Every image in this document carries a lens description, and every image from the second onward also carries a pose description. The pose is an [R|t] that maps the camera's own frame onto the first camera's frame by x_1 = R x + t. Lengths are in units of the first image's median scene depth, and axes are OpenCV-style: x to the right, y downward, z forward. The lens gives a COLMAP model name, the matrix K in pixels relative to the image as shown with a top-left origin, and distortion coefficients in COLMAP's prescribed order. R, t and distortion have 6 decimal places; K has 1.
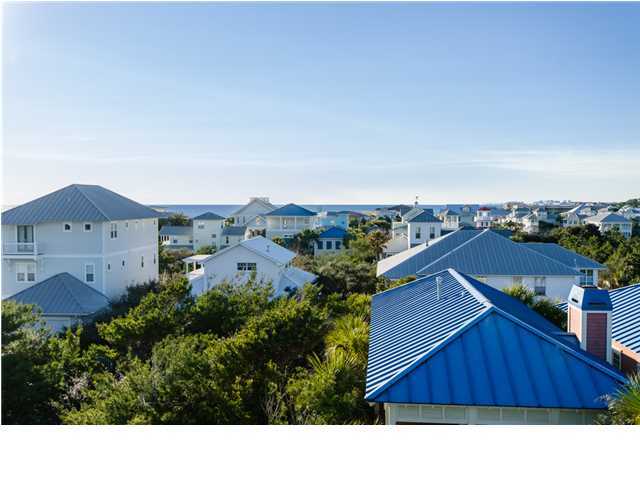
lens RADIAL K [[648.0, 0, 320.0], [0, 648.0, 240.0], [0, 0, 1]] dist [0.007775, -0.017395]
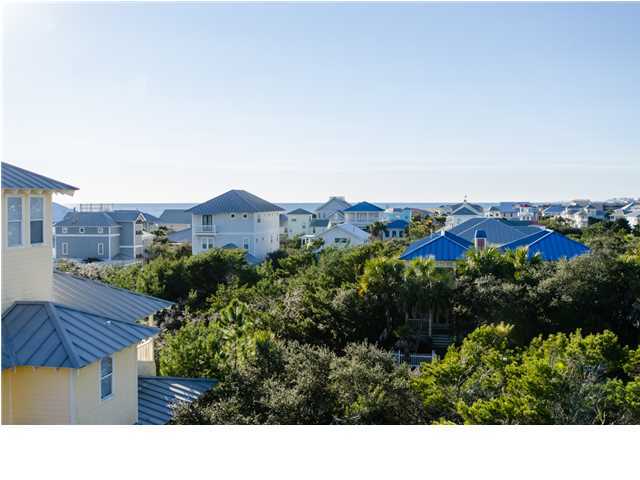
lens RADIAL K [[665.1, 0, 311.5], [0, 665.1, 216.8], [0, 0, 1]] dist [0.014364, -0.024991]
pose [[0.993439, 0.000430, -0.114363, 0.001614], [-0.004286, 0.999430, -0.033471, 0.017585], [0.114283, 0.033742, 0.992875, -0.304298]]
